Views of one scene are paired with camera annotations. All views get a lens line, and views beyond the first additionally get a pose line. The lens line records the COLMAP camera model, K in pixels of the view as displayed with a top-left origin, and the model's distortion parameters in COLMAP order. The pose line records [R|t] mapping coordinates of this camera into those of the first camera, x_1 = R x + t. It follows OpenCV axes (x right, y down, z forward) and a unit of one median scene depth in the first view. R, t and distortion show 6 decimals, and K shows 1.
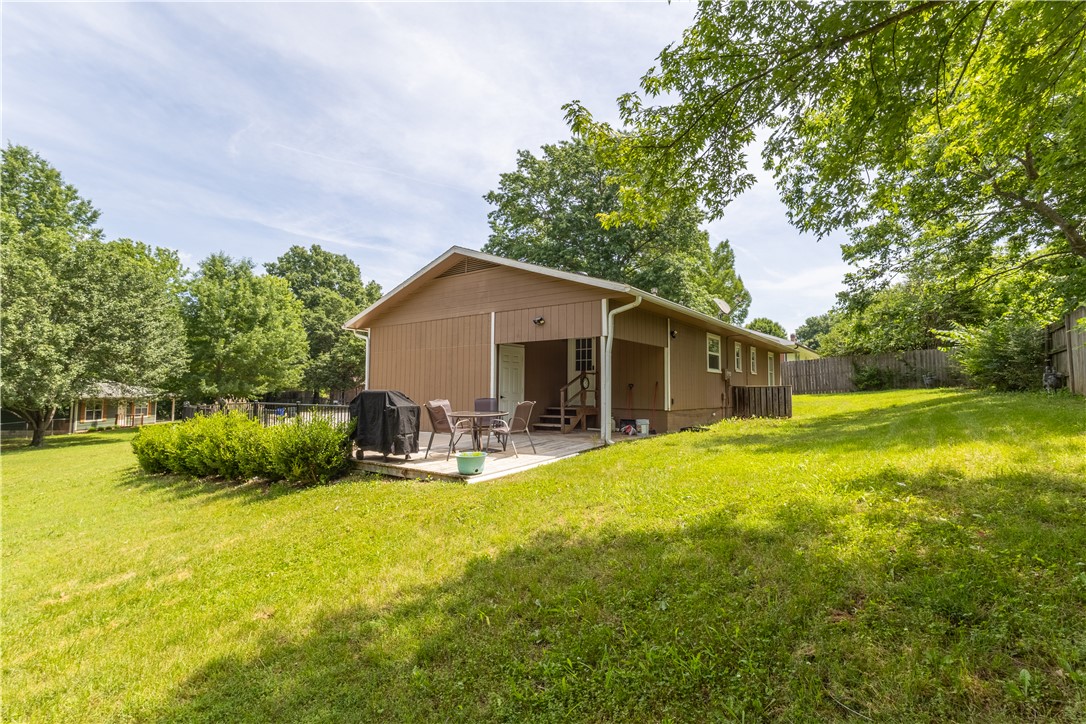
lens RADIAL K [[498.7, 0, 542.7], [0, 498.7, 361.6], [0, 0, 1]] dist [-0.003331, -0.000039]
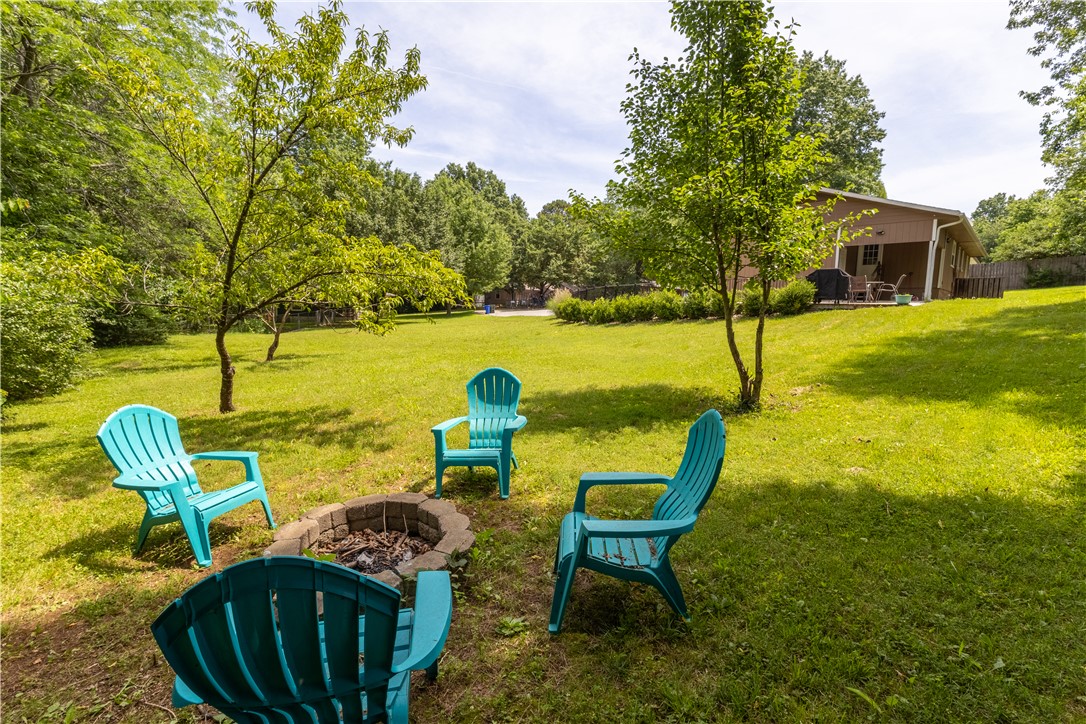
lens RADIAL K [[498.7, 0, 543.3], [0, 498.7, 361.5], [0, 0, 1]] dist [-0.003331, -0.000039]
pose [[0.993272, 0.025762, -0.112901, -0.467662], [-0.005954, 0.985012, 0.172381, 0.033207], [0.115650, -0.170549, 0.978539, -0.435214]]
